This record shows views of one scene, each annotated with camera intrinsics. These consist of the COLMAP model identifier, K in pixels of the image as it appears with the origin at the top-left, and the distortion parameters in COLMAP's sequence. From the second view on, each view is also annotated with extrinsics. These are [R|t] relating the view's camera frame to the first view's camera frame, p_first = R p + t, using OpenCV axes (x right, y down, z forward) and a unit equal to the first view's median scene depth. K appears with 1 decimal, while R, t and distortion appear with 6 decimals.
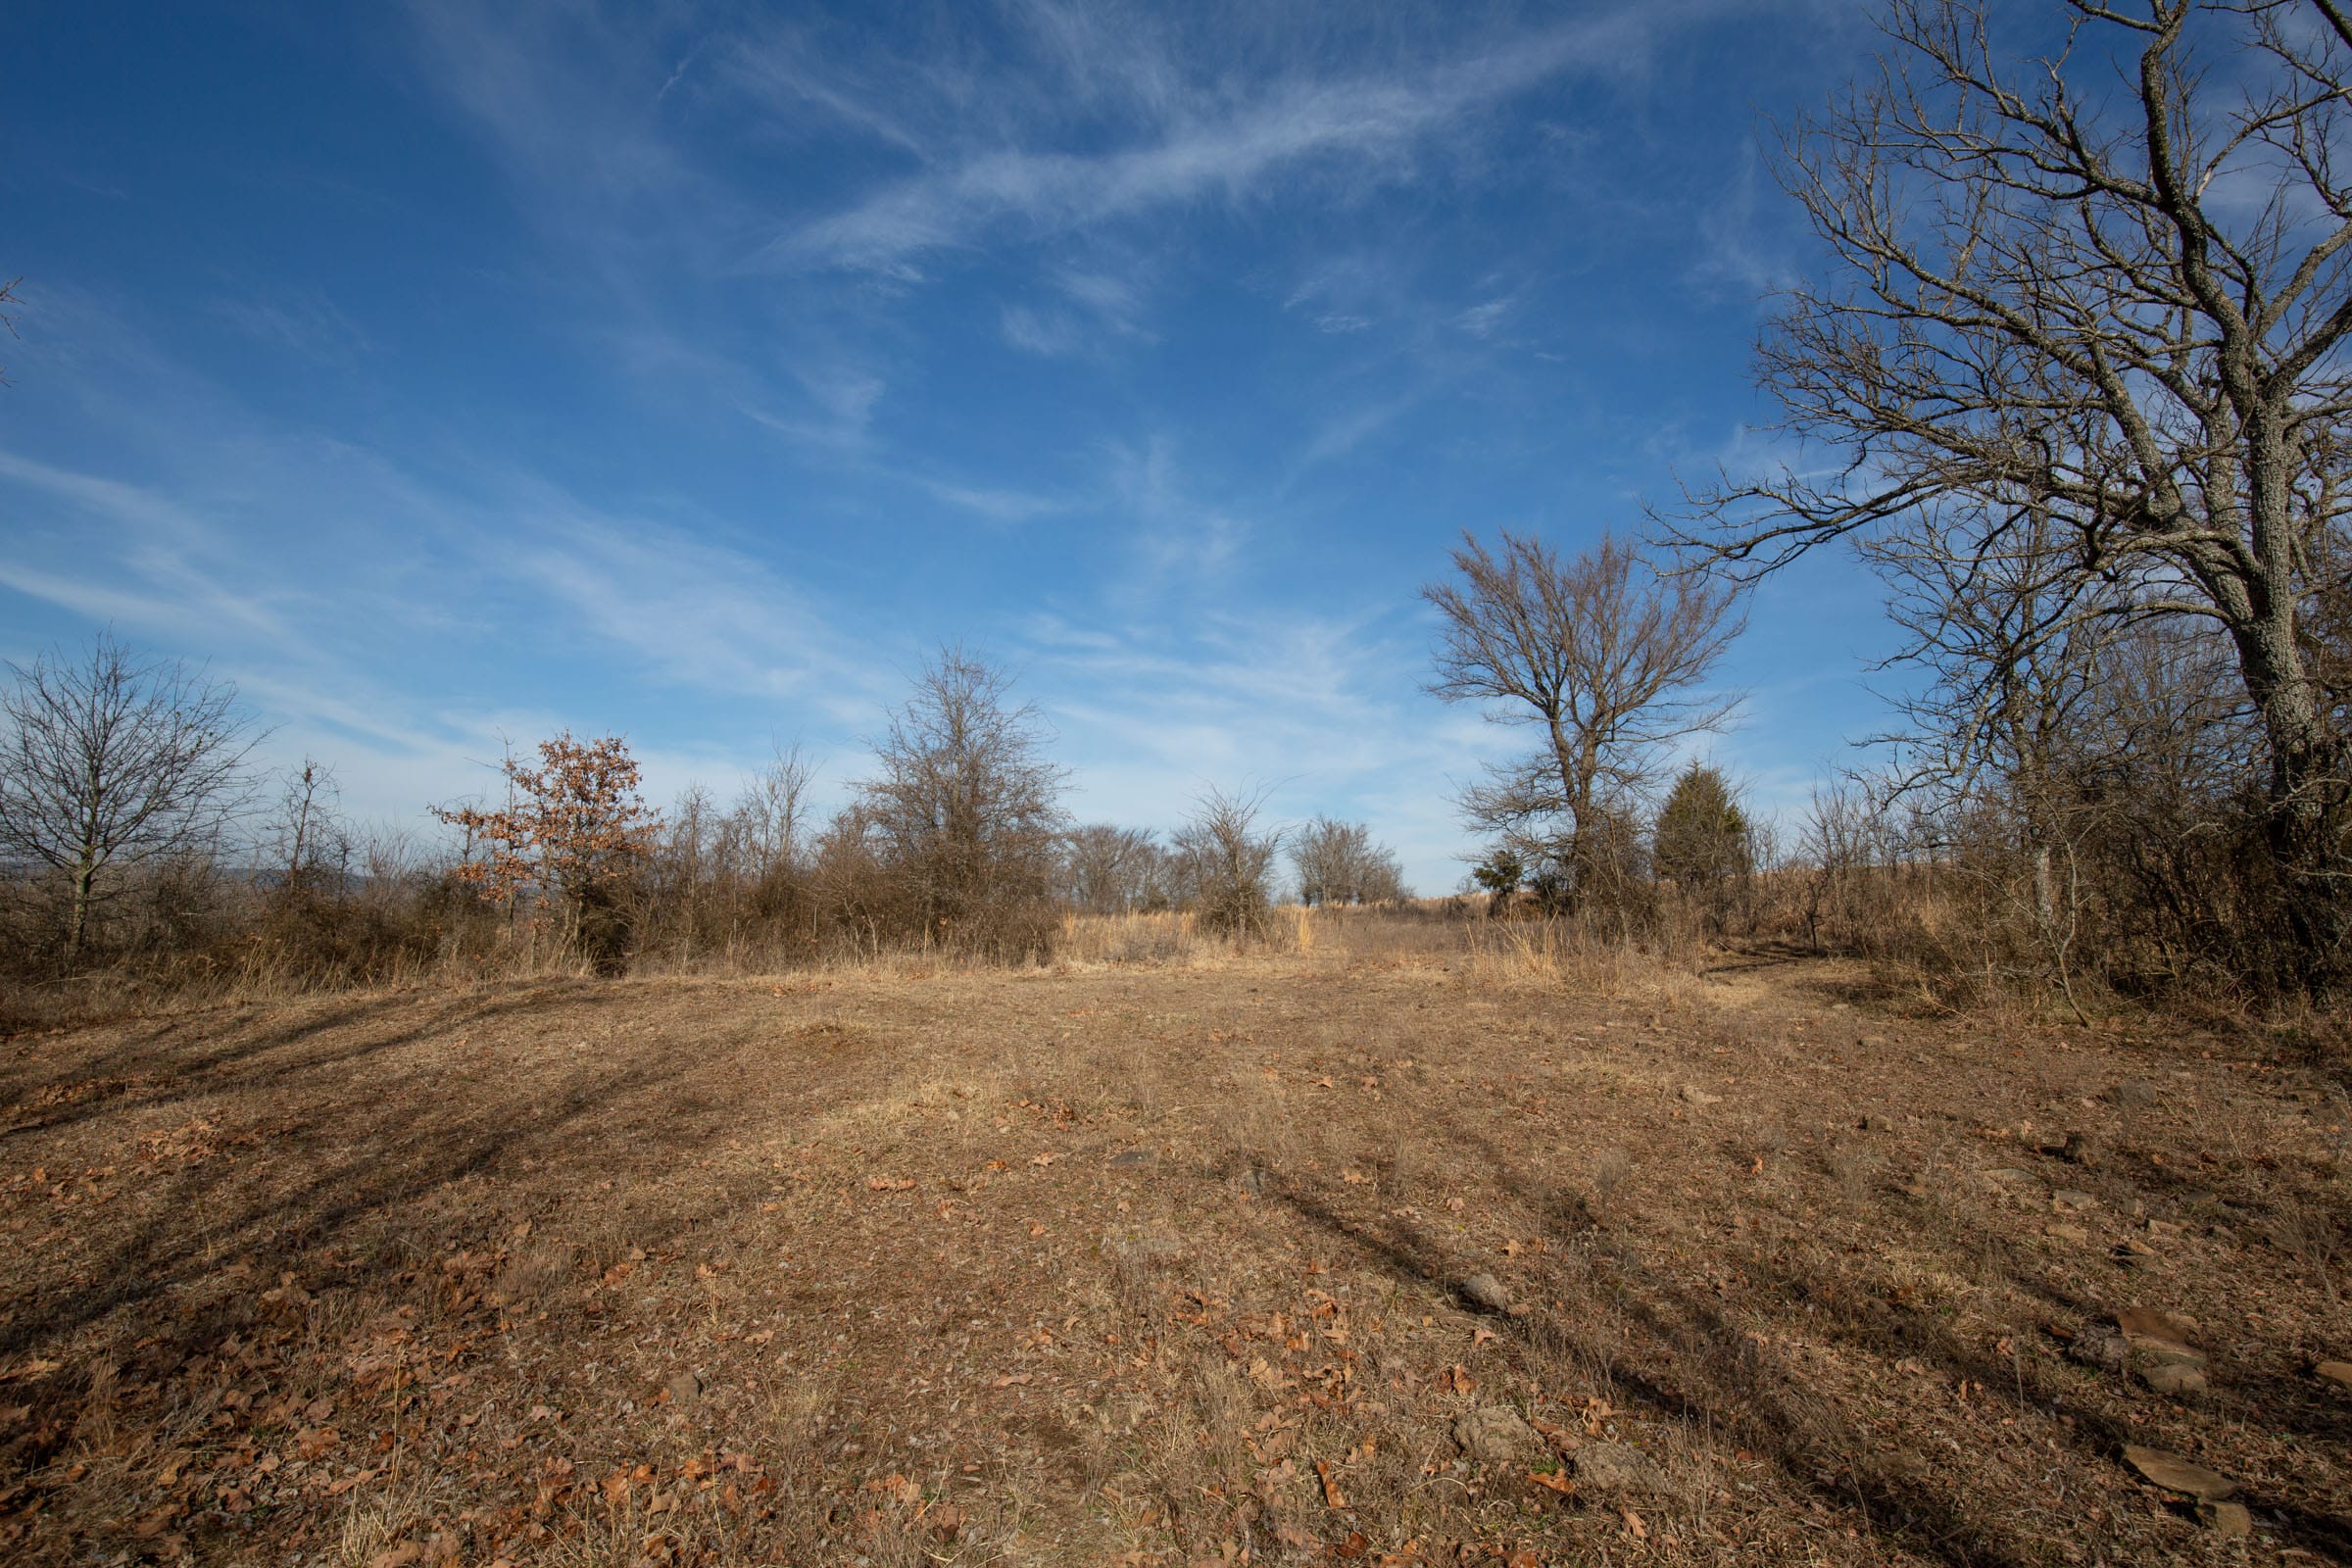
lens RADIAL K [[1093.5, 0, 1167.4], [0, 1093.5, 786.6], [0, 0, 1]] dist [-0.021085, 0.001712]
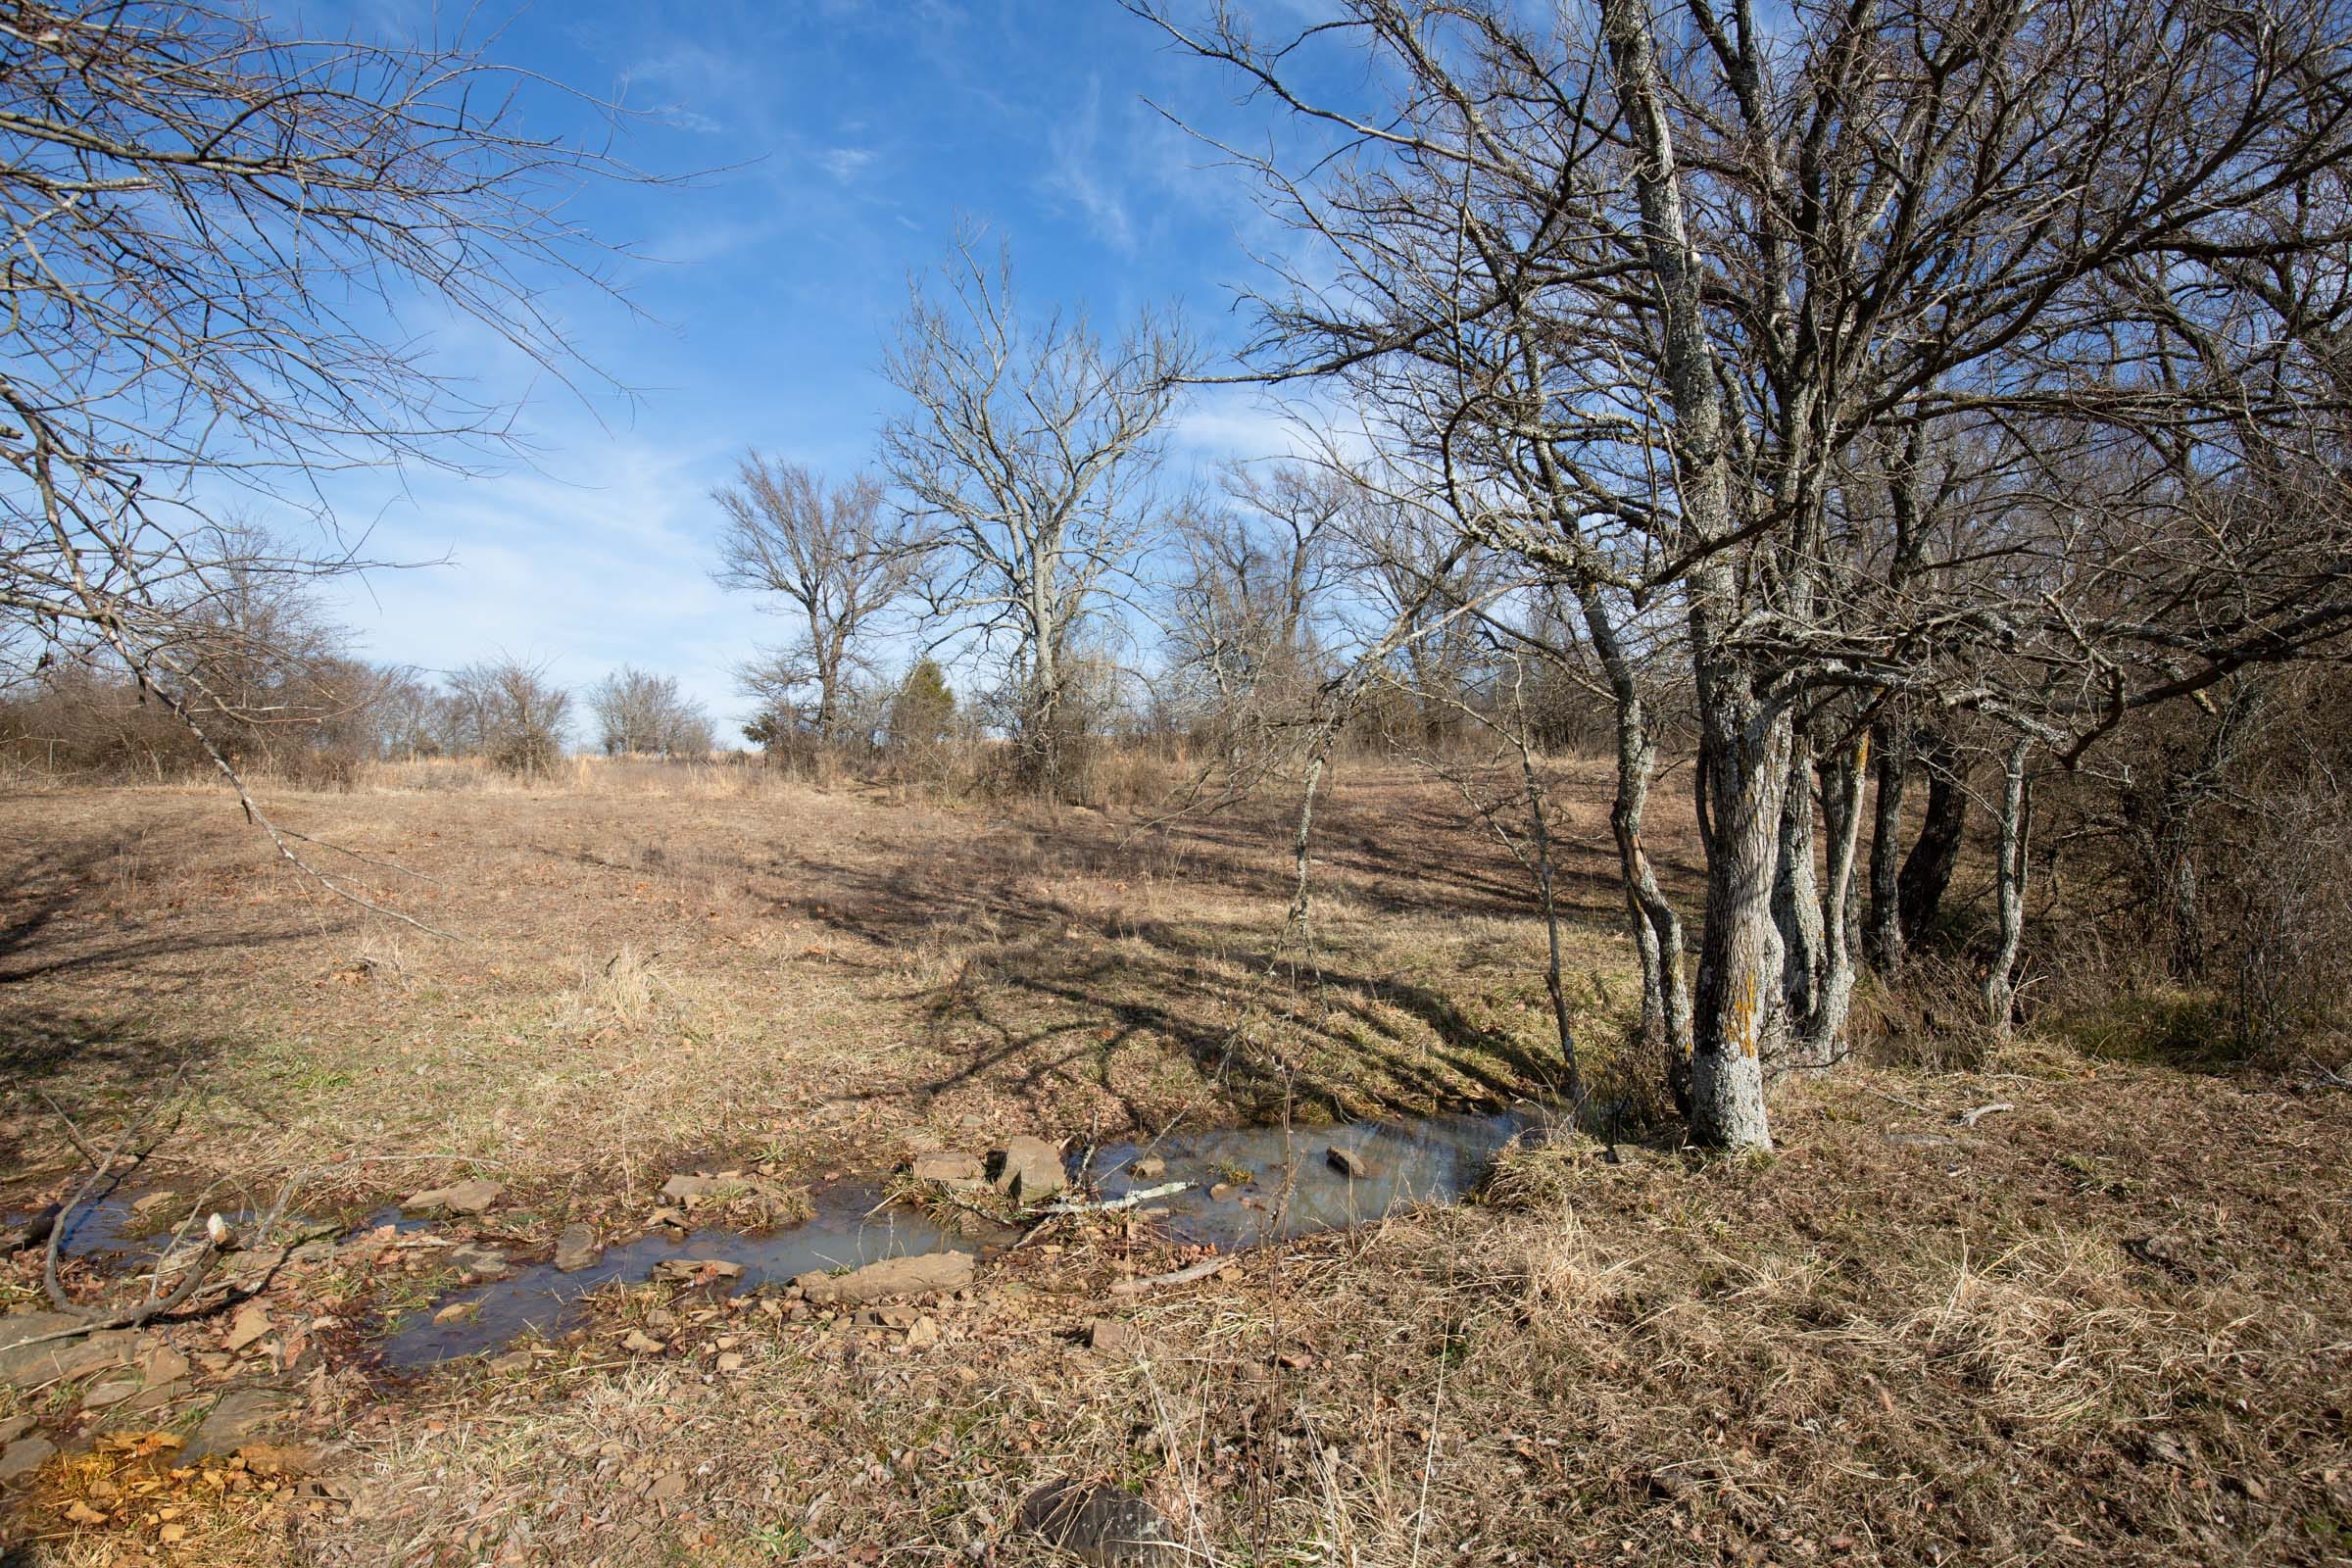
lens RADIAL K [[1165.3, 0, 1236.5], [0, 1165.3, 725.0], [0, 0, 1]] dist [-0.017786, 0.000424]
pose [[0.817867, 0.028577, 0.574698, -0.011115], [-0.072958, 0.995855, 0.054309, -0.017419], [-0.570764, -0.086346, 0.816562, -0.184406]]
